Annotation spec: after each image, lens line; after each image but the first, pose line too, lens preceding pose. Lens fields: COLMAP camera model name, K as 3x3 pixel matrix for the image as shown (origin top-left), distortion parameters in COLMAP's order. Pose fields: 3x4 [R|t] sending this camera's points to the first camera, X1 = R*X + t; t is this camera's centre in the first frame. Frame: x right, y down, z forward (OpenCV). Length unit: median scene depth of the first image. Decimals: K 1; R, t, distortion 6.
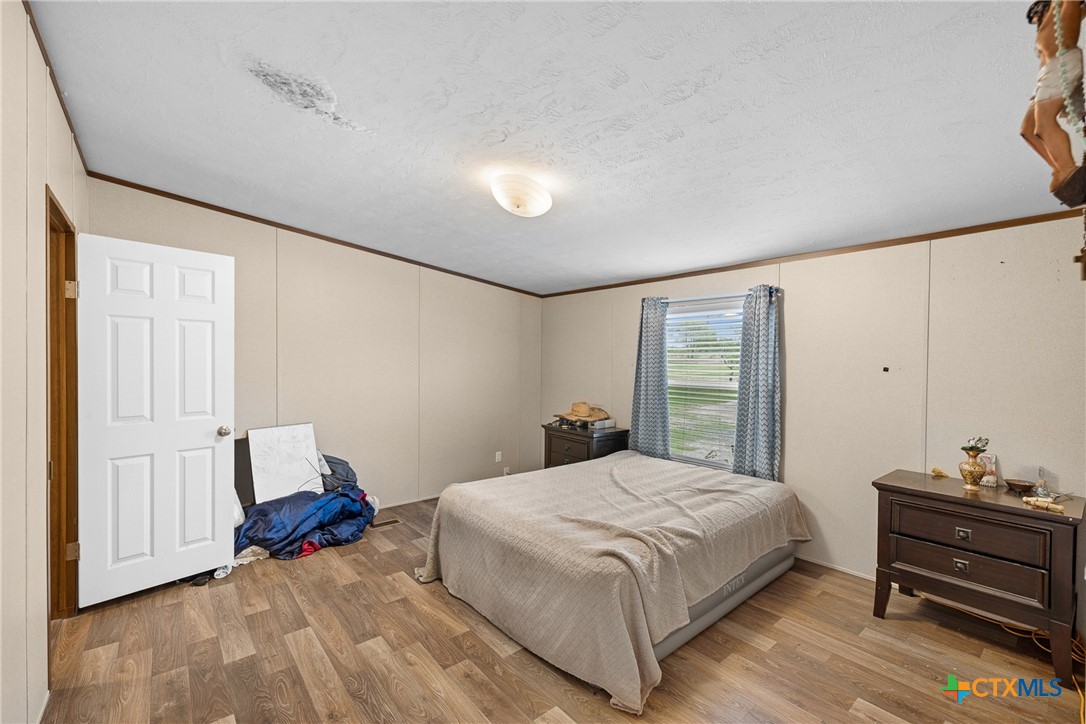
lens RADIAL K [[458.6, 0, 541.2], [0, 458.6, 364.0], [0, 0, 1]] dist [0.000990, -0.000078]
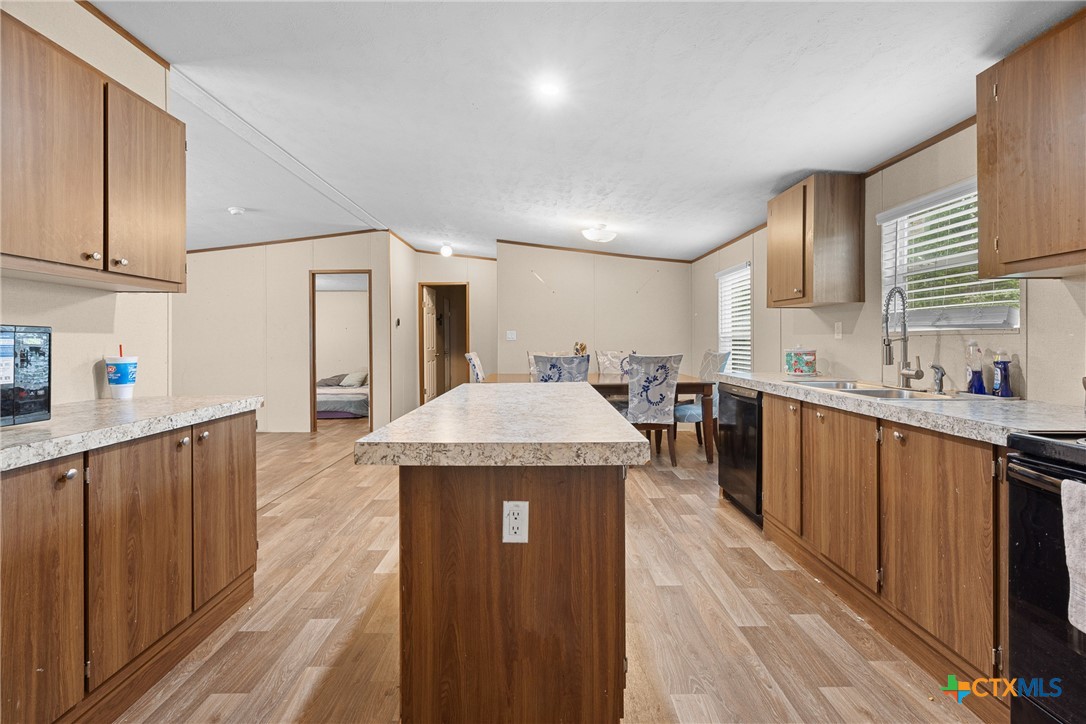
lens RADIAL K [[458.6, 0, 542.4], [0, 458.6, 343.5], [0, 0, 1]] dist [0.000990, -0.000078]
pose [[-0.772490, -0.006768, 0.634991, -1.187188], [-0.003711, 0.999974, 0.006142, 0.087580], [-0.635016, 0.002388, -0.772495, 2.386921]]
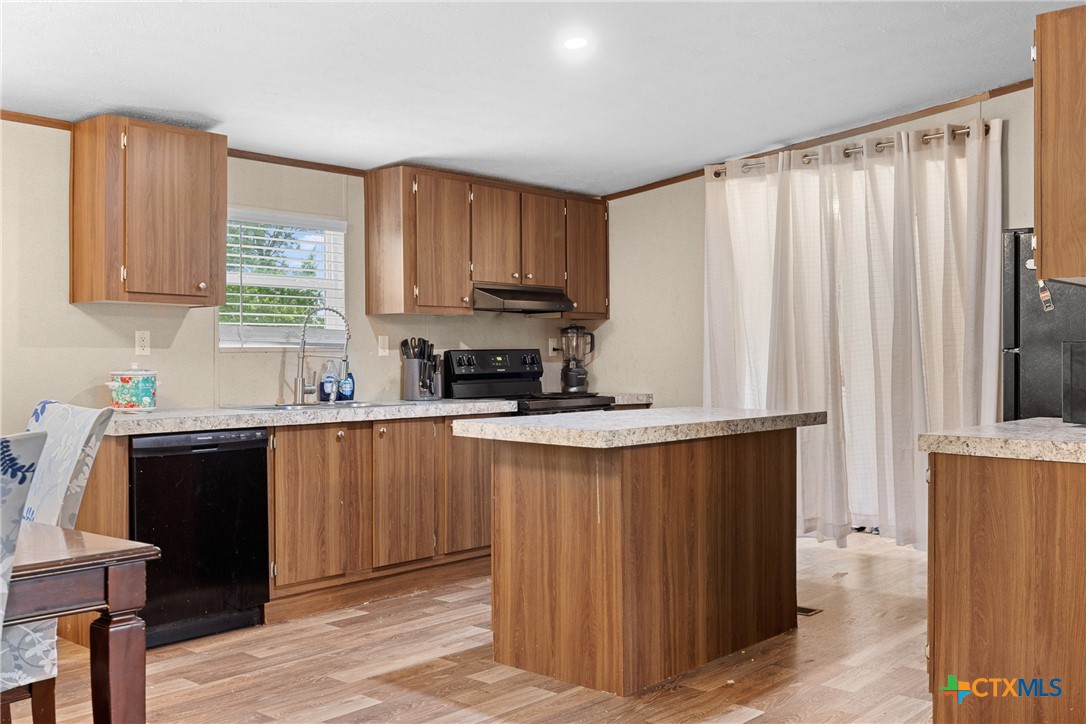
lens RADIAL K [[1049.7, 0, 543.6], [0, 1049.7, 358.4], [0, 0, 1]] dist [-0.001509, 0.000000]
pose [[0.153654, -0.006353, -0.988104, 1.153568], [0.004534, 0.999973, -0.005724, 0.102009], [0.988114, -0.003601, 0.153679, 1.309757]]
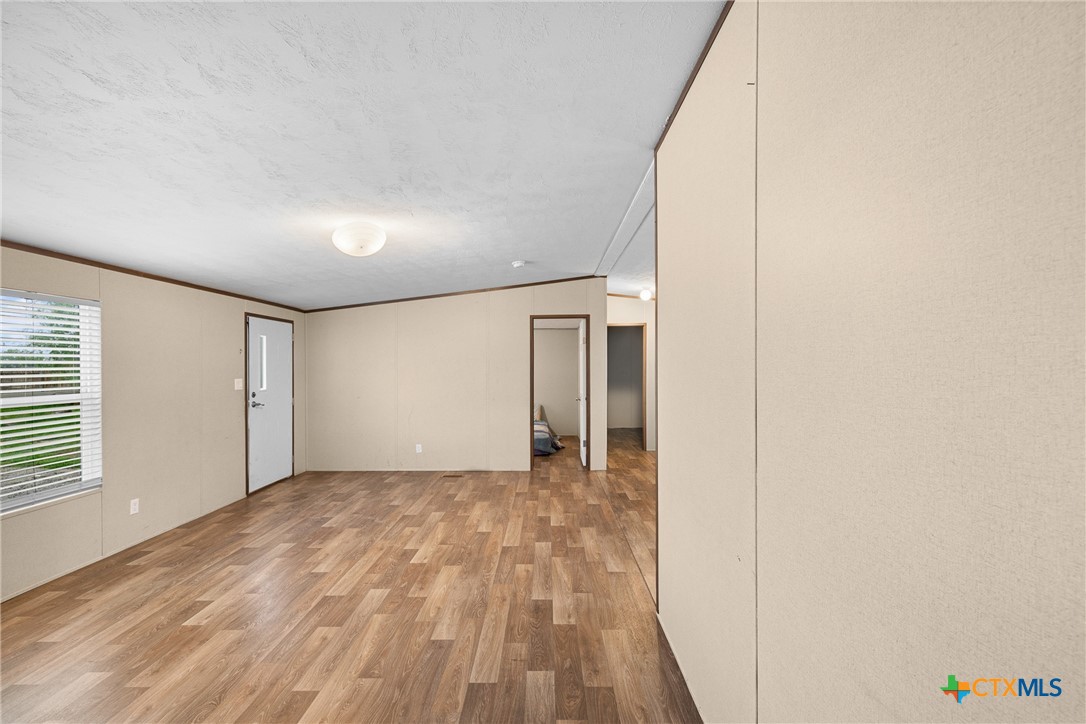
lens RADIAL K [[458.6, 0, 539.8], [0, 458.6, 365.5], [0, 0, 1]] dist [0.000990, -0.000078]
pose [[-0.760457, 0.001141, 0.649387, -1.613793], [0.001233, 0.999999, -0.000313, -0.012844], [-0.649387, 0.000563, -0.760458, 2.121978]]
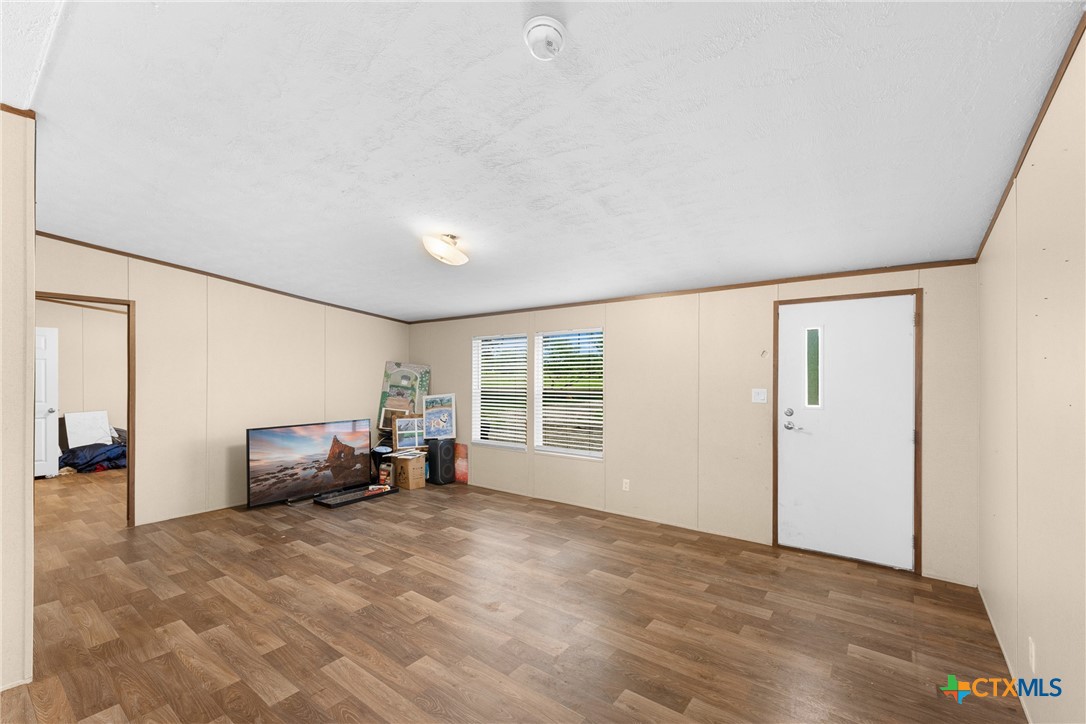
lens RADIAL K [[458.6, 0, 544.2], [0, 458.6, 371.8], [0, 0, 1]] dist [0.000990, -0.000078]
pose [[0.973042, -0.002621, 0.230615, -0.329173], [0.004363, 0.999966, -0.007046, -0.008560], [-0.230589, 0.007862, 0.973020, -0.026689]]
